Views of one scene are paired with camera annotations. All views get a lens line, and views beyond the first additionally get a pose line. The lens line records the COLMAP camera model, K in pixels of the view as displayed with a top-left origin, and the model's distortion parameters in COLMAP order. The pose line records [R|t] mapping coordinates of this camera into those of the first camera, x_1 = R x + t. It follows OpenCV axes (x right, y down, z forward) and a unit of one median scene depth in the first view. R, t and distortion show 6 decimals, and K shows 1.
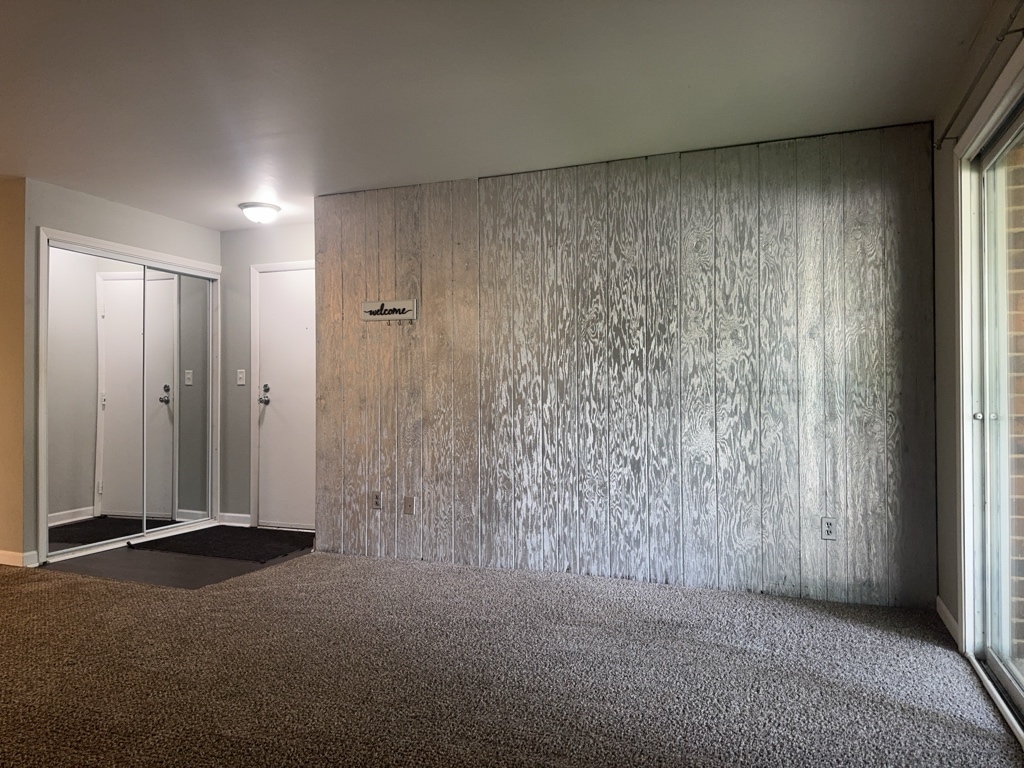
lens RADIAL K [[709.7, 0, 512.0], [0, 709.7, 384.0], [0, 0, 1]] dist [0.026990, -0.045438]
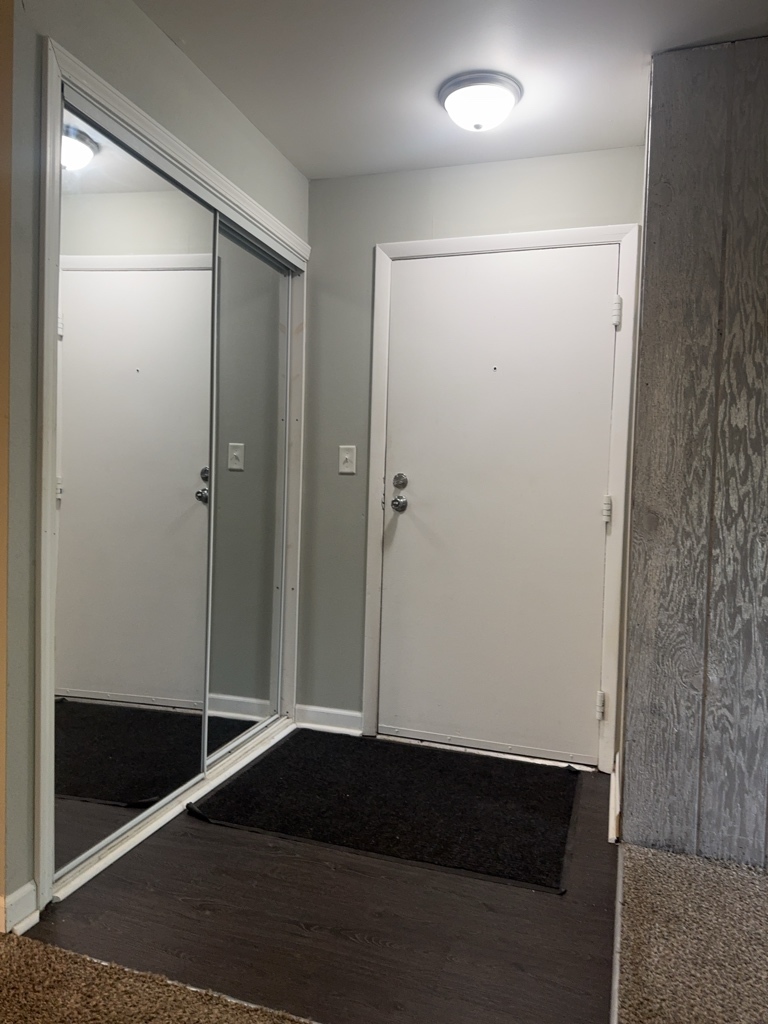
lens RADIAL K [[709.7, 0, 384.0], [0, 709.7, 512.0], [0, 0, 1]] dist [0.026990, -0.045438]
pose [[0.998096, 0.032664, 0.052325, -0.384789], [-0.035285, 0.998127, 0.049972, 0.002726], [-0.050594, -0.051723, 0.997379, 0.466202]]
